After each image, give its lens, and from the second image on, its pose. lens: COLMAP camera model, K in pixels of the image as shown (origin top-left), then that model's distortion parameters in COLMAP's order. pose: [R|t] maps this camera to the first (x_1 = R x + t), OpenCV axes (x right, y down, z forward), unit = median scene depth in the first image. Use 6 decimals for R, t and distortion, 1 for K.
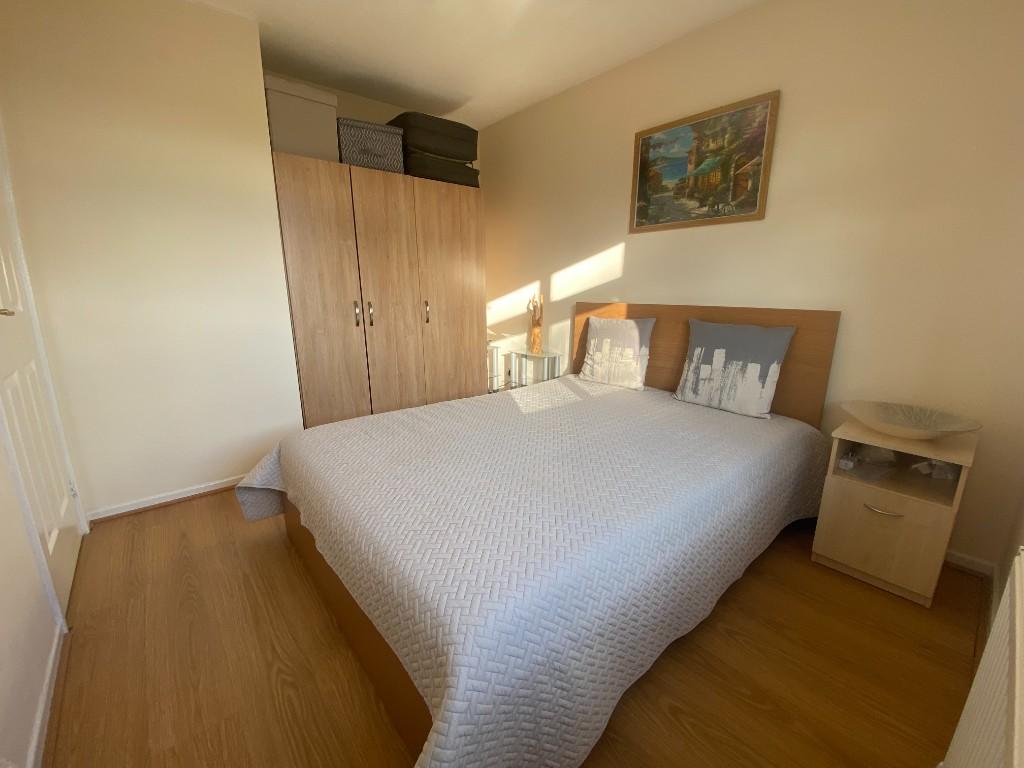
lens RADIAL K [[419.3, 0, 508.1], [0, 419.3, 382.2], [0, 0, 1]] dist [0.045987, -0.032339]
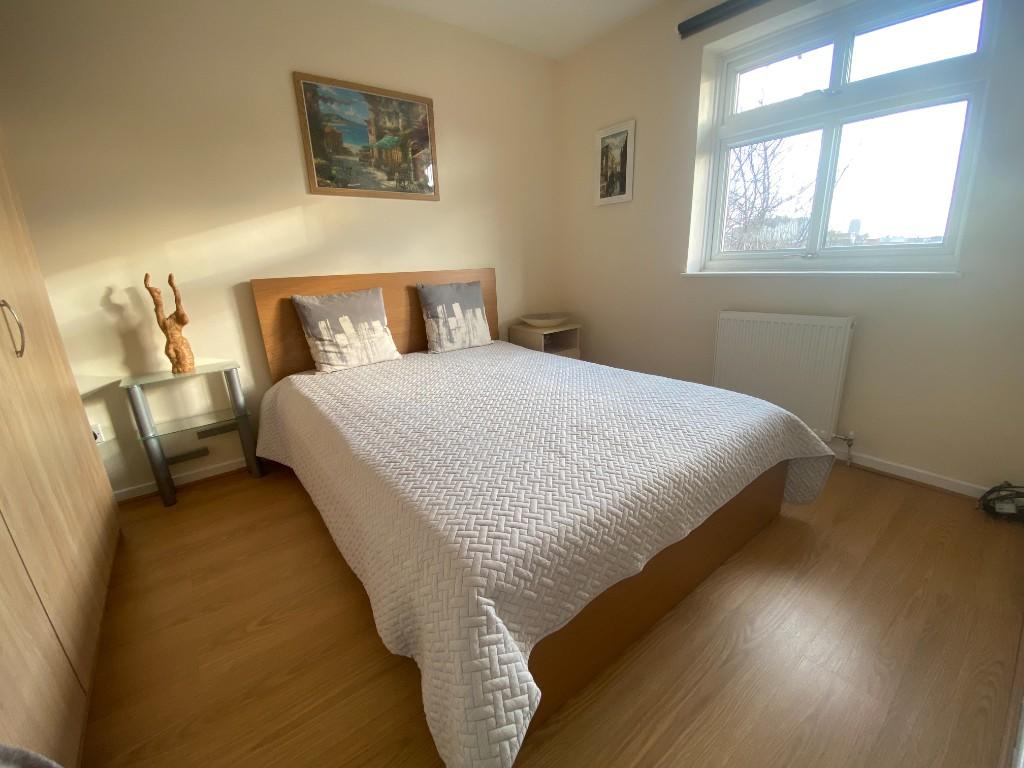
lens RADIAL K [[419.3, 0, 508.1], [0, 419.3, 382.2], [0, 0, 1]] dist [0.045987, -0.032339]
pose [[0.076346, -0.288970, 0.954289, -0.719441], [0.260766, 0.929558, 0.260619, -0.136714], [-0.962379, 0.228949, 0.146321, 0.675231]]
